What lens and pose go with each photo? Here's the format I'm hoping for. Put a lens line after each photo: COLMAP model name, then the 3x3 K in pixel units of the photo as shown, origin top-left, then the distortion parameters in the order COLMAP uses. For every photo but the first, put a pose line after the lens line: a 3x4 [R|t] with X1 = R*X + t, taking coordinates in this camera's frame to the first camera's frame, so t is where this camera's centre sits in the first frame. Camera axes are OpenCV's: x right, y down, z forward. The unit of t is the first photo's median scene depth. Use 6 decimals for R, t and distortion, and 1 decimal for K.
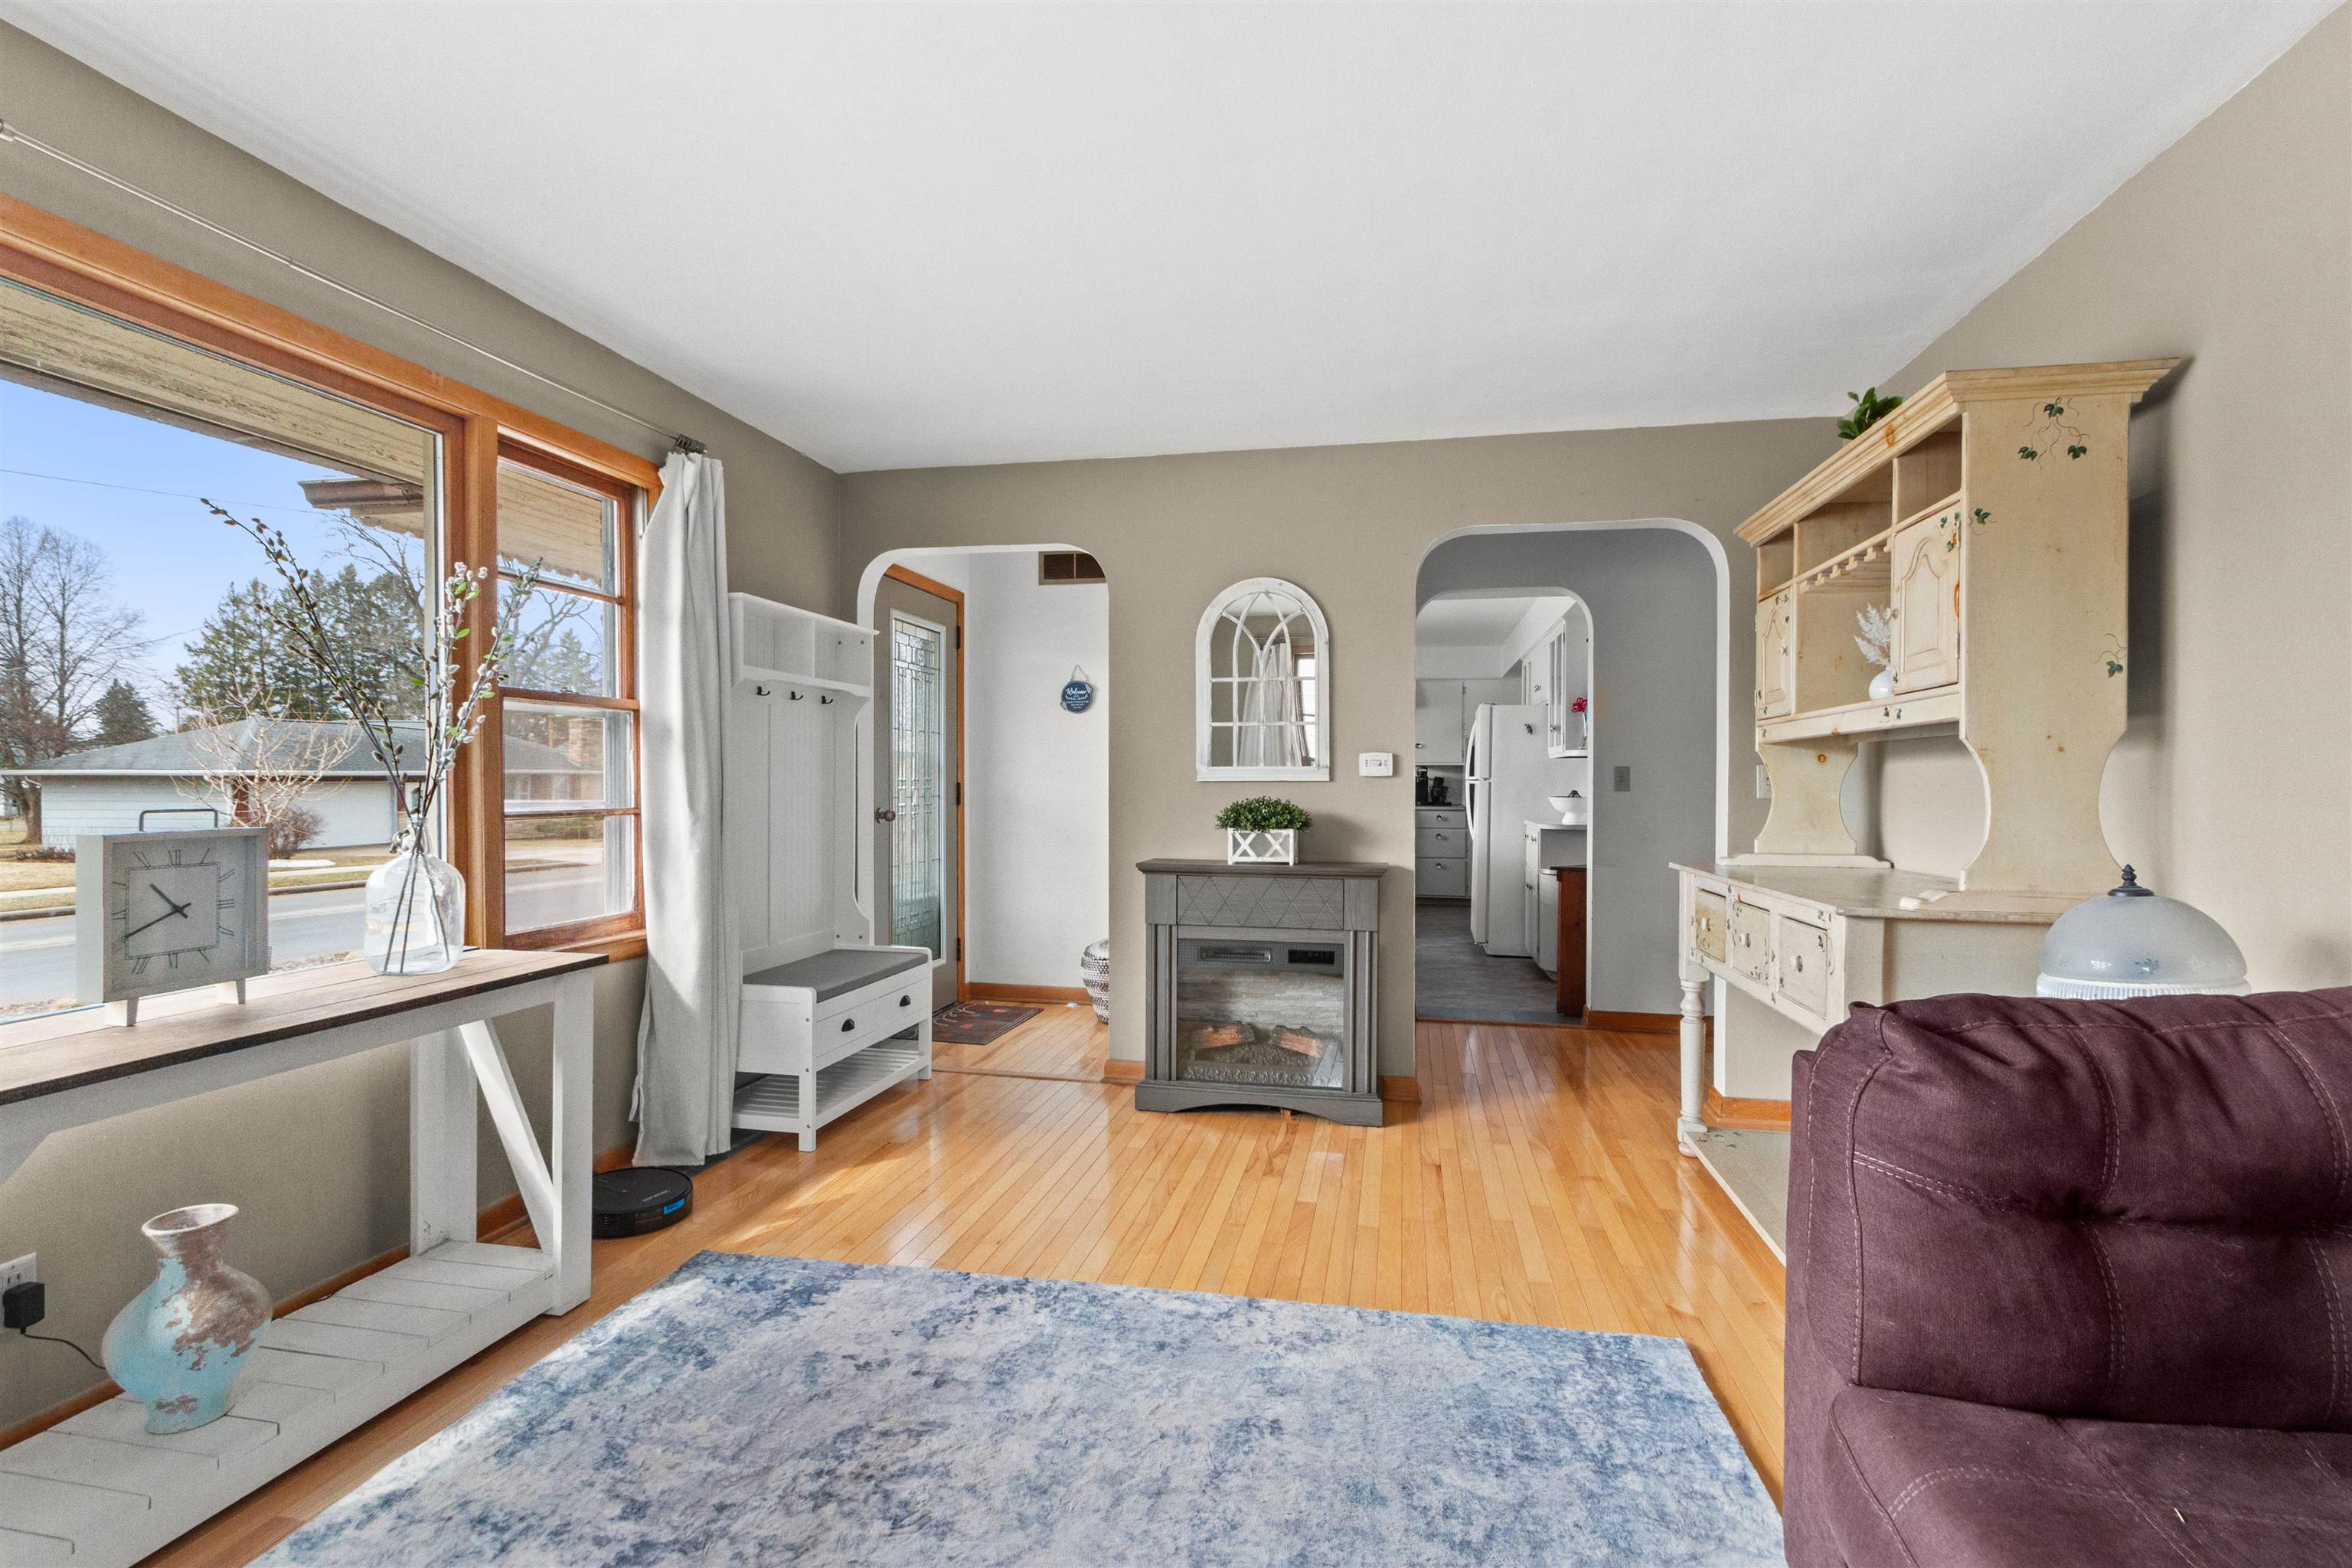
lens RADIAL K [[1114.5, 0, 1176.0], [0, 1114.5, 784.0], [0, 0, 1]] dist [-0.000715, -0.002705]
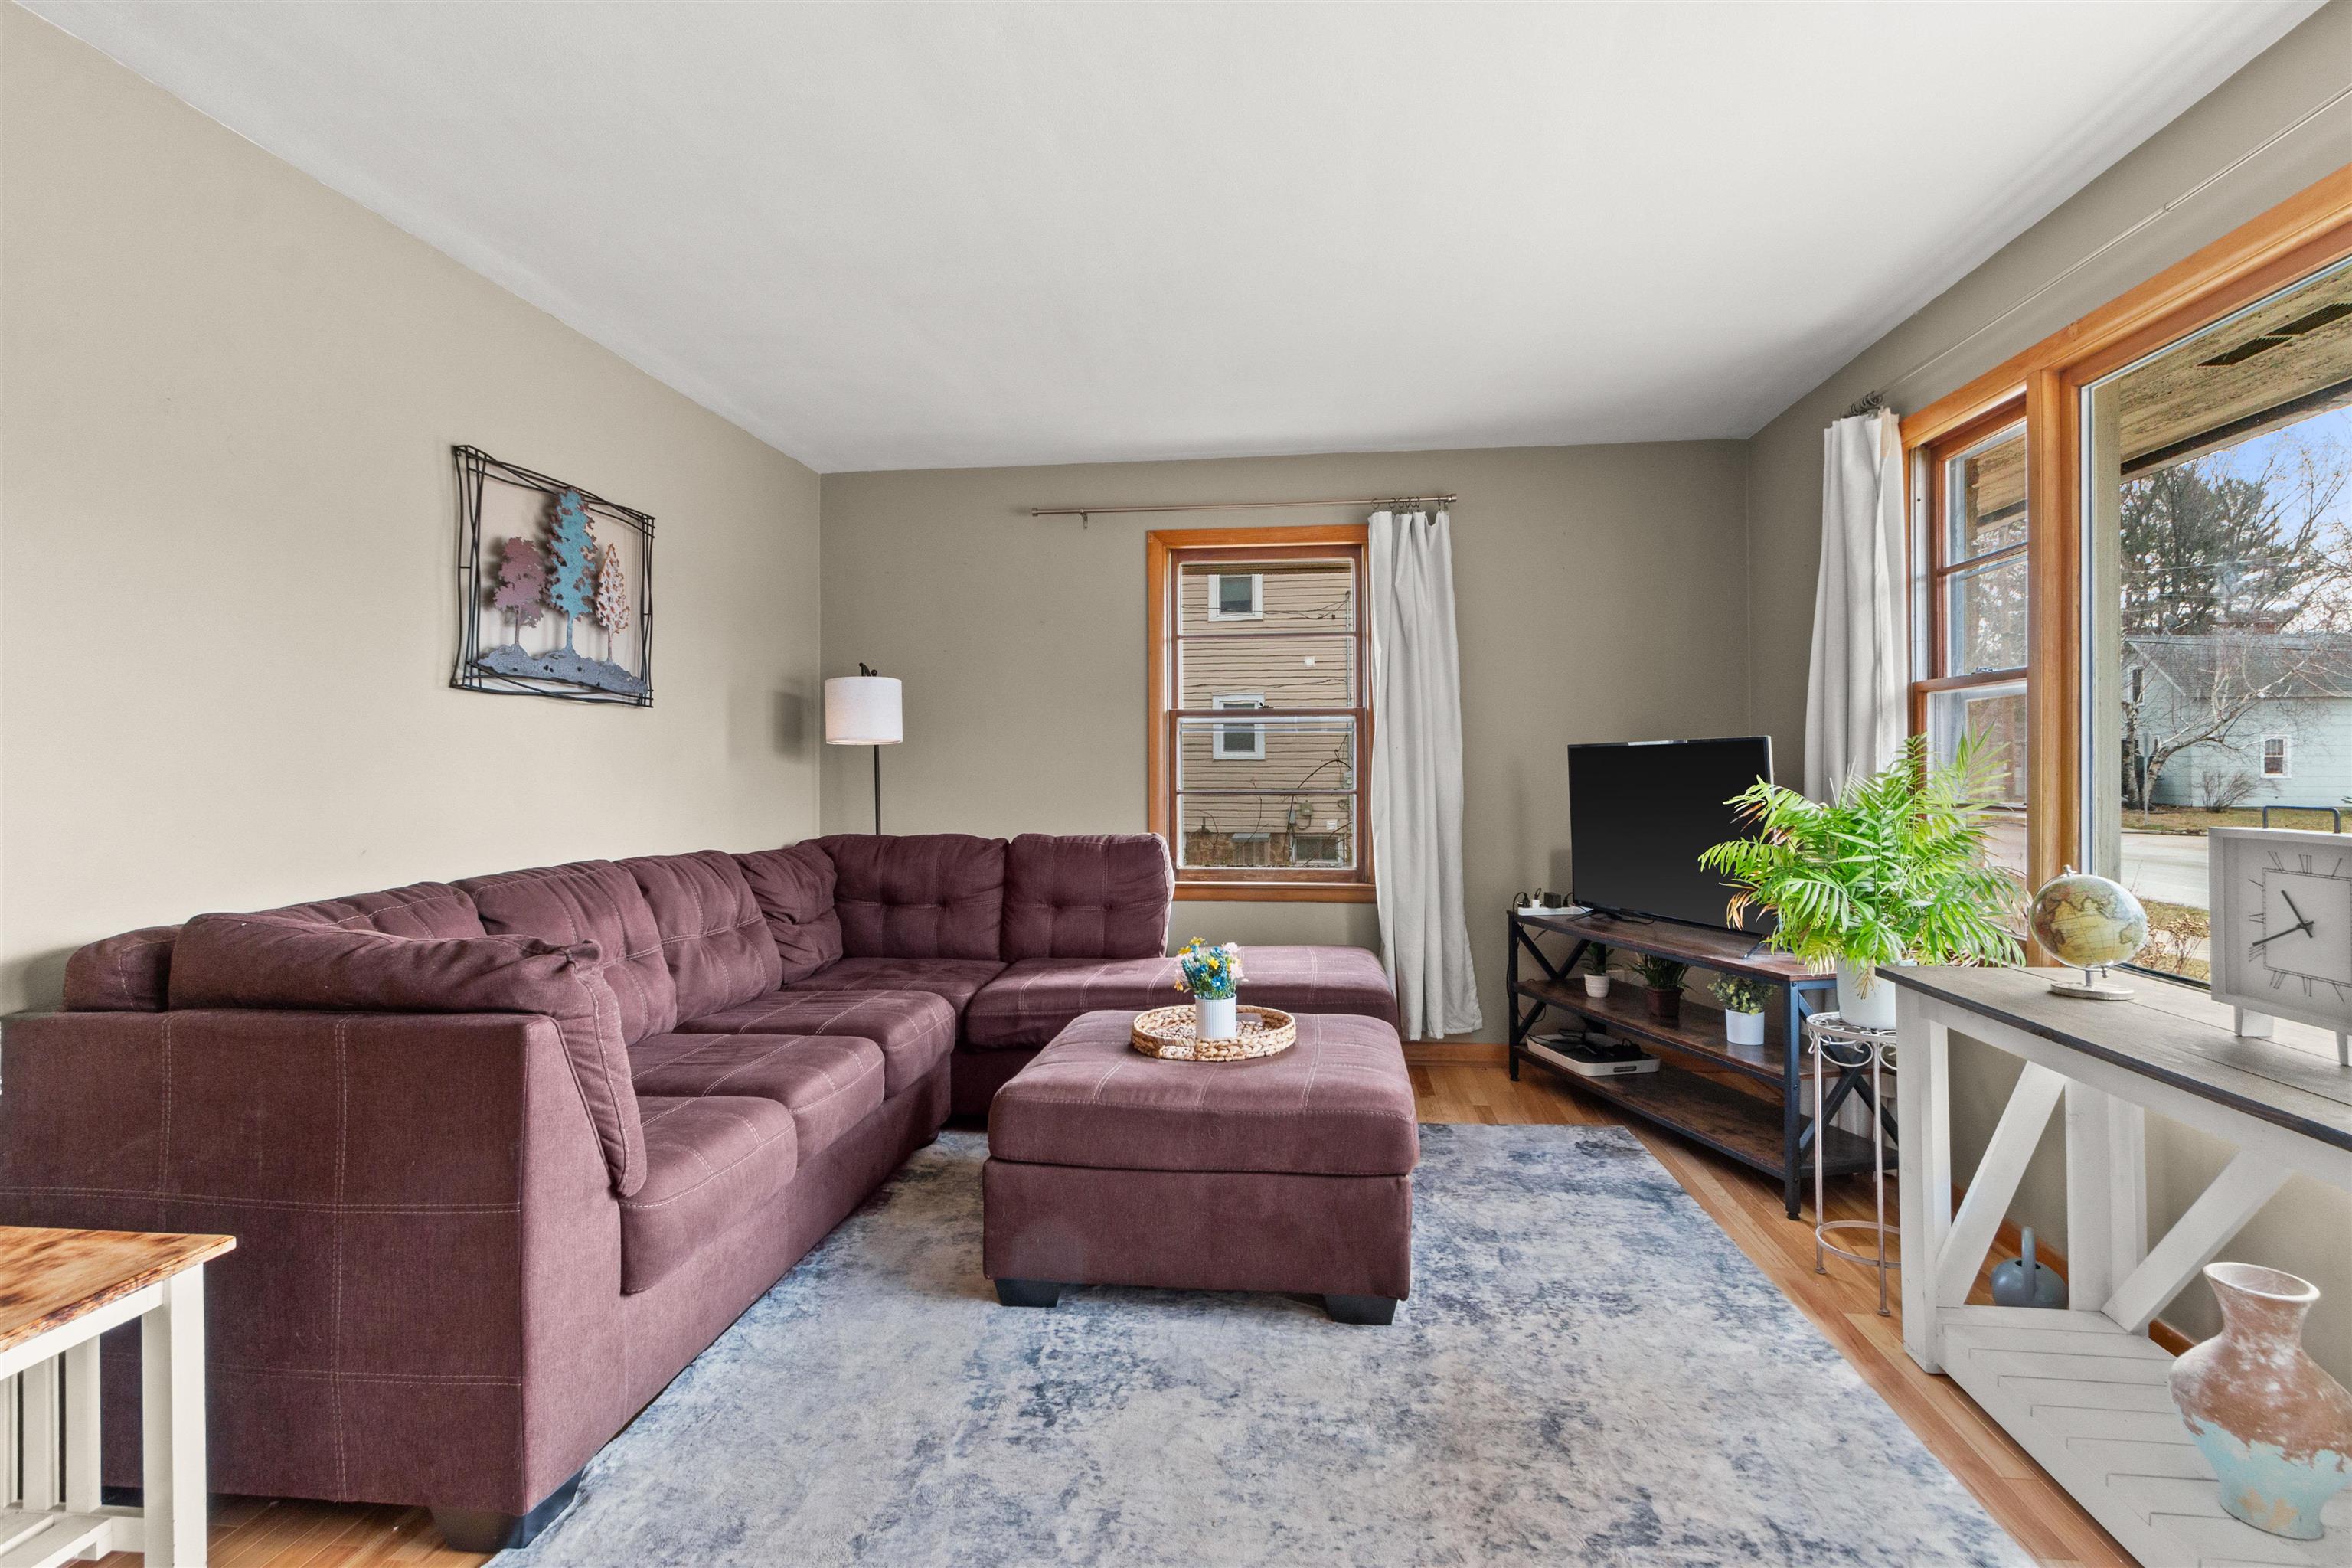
lens RADIAL K [[1160.5, 0, 1170.7], [0, 1160.5, 750.9], [0, 0, 1]] dist [0.002574, -0.006834]
pose [[-0.996078, 0.003164, -0.088427, 0.033335], [0.003583, 0.999983, -0.004579, -0.018791], [0.088411, -0.004878, -0.996072, 1.800637]]
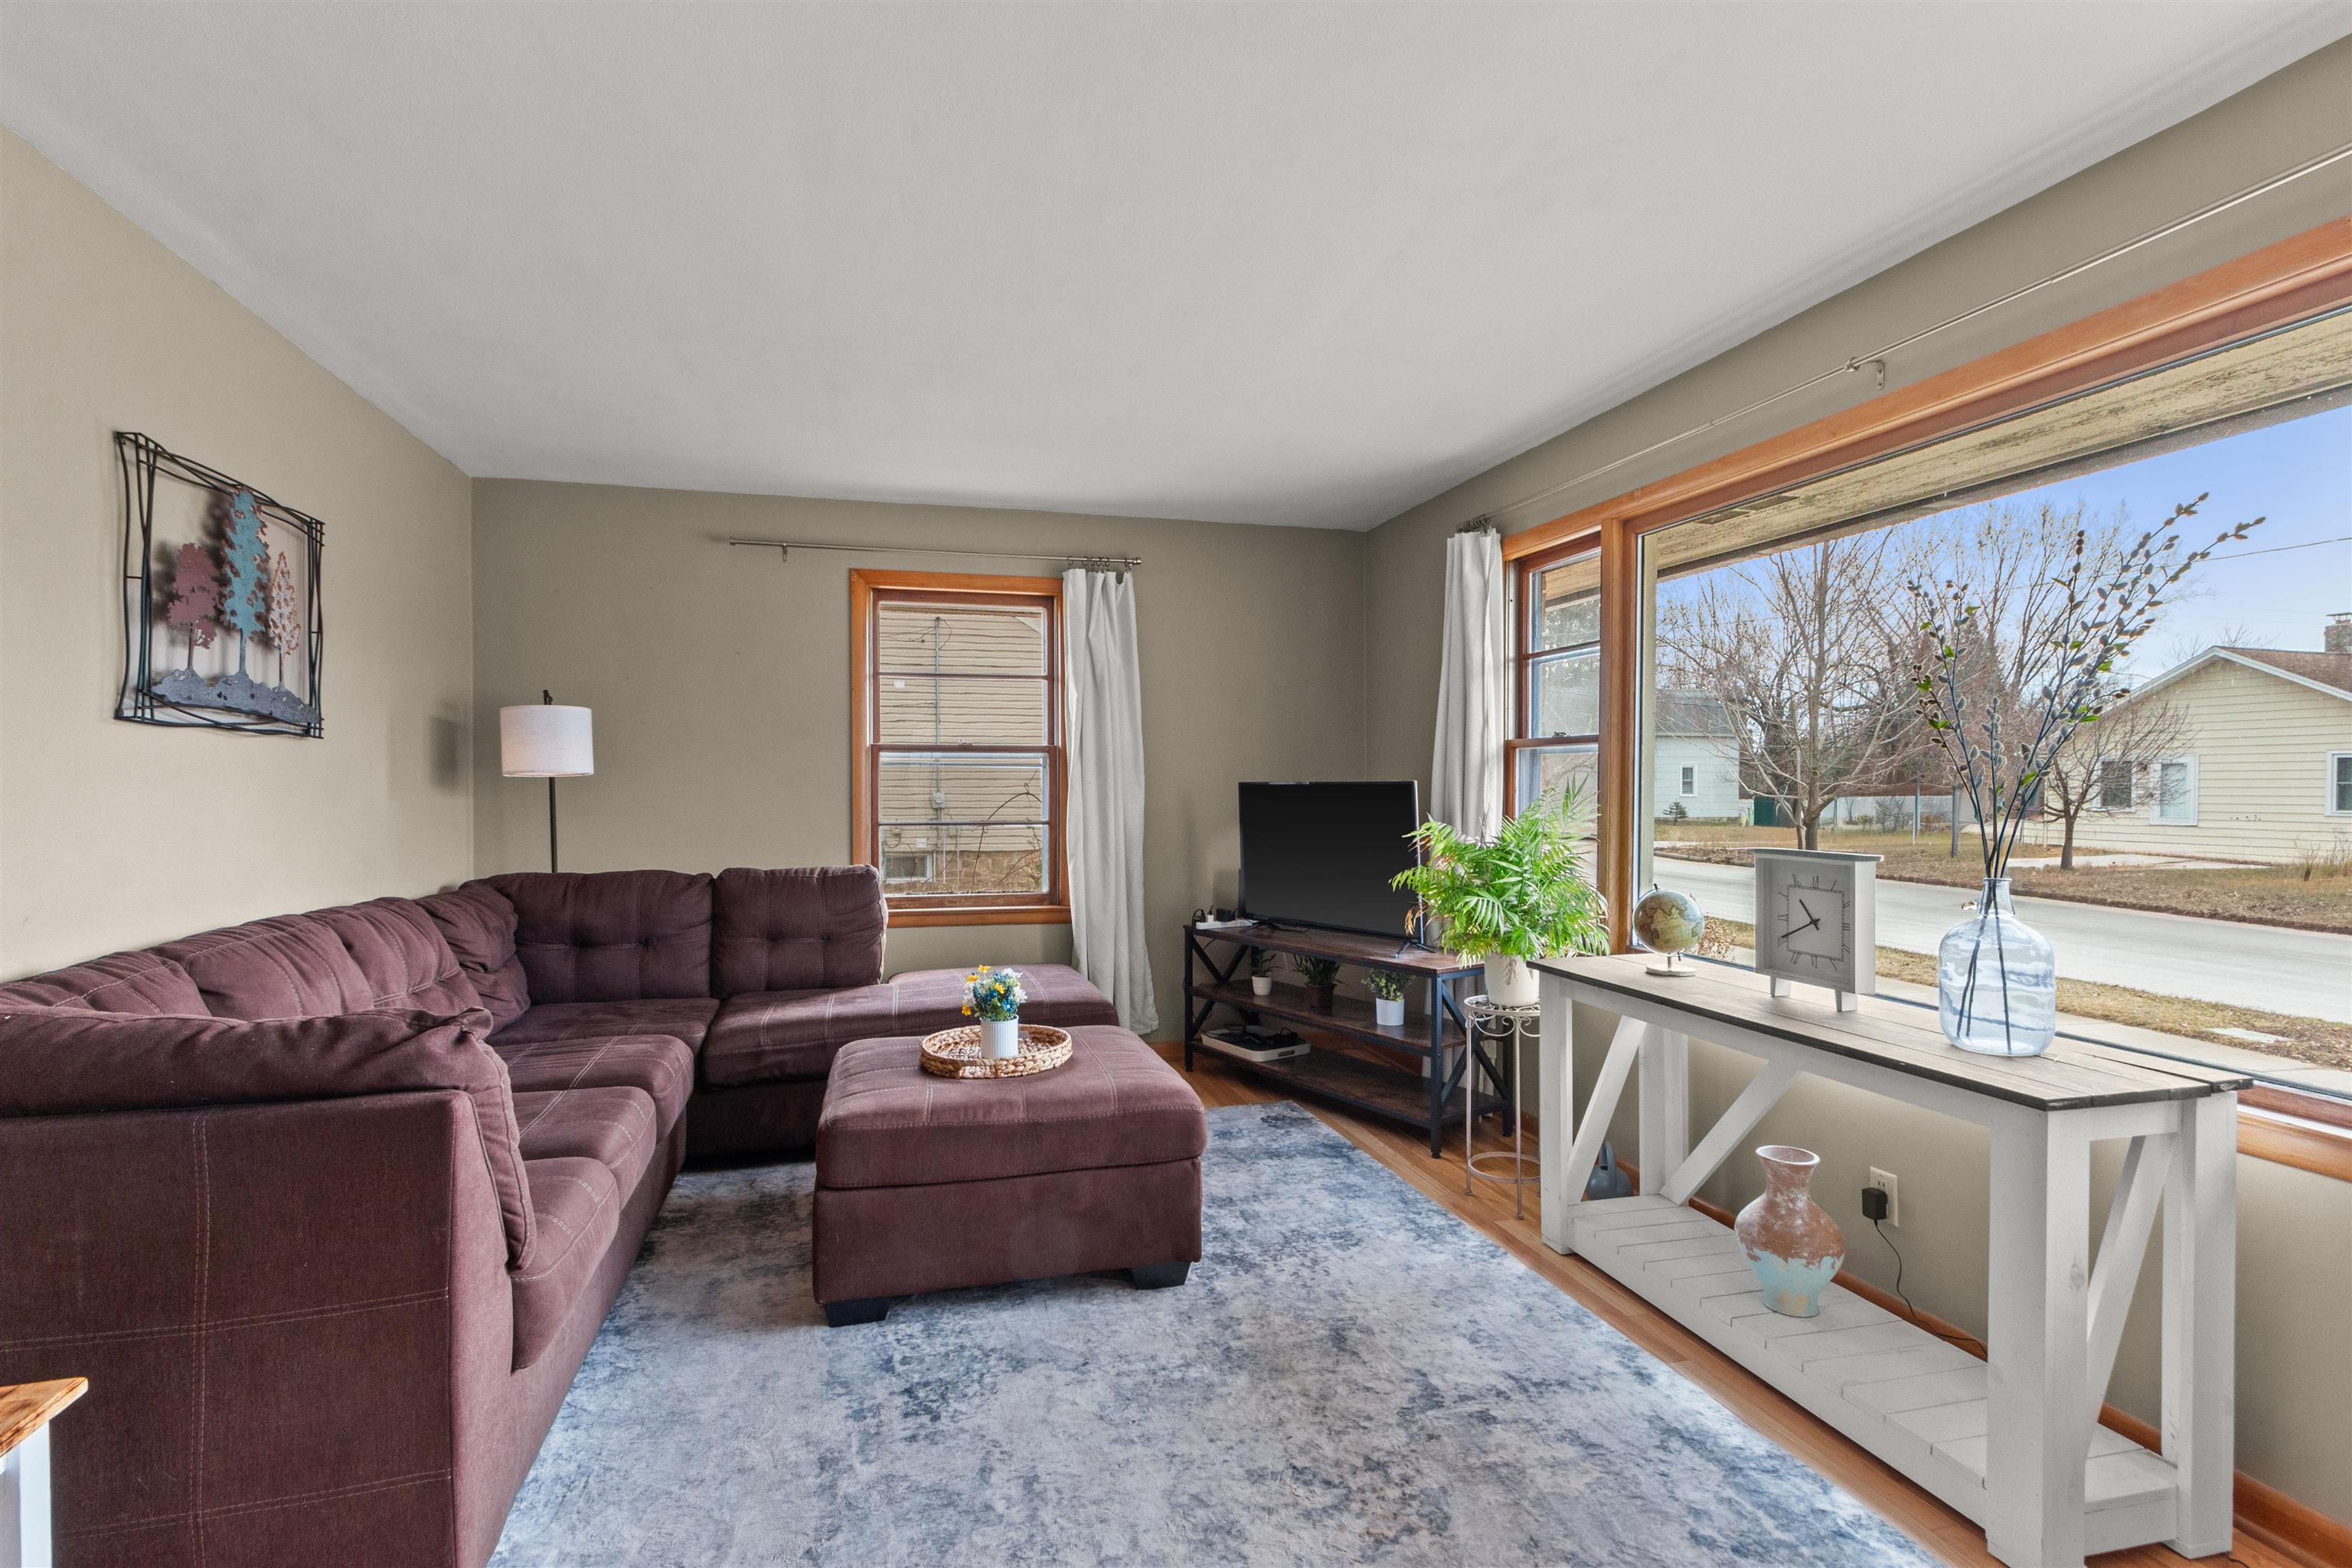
lens RADIAL K [[1114.5, 0, 1176.0], [0, 1114.5, 784.0], [0, 0, 1]] dist [-0.000715, -0.002705]
pose [[-0.893047, -0.000028, -0.449964, 0.354760], [-0.004178, 0.999957, 0.008231, -0.056721], [0.449944, 0.009231, -0.893009, 1.831557]]
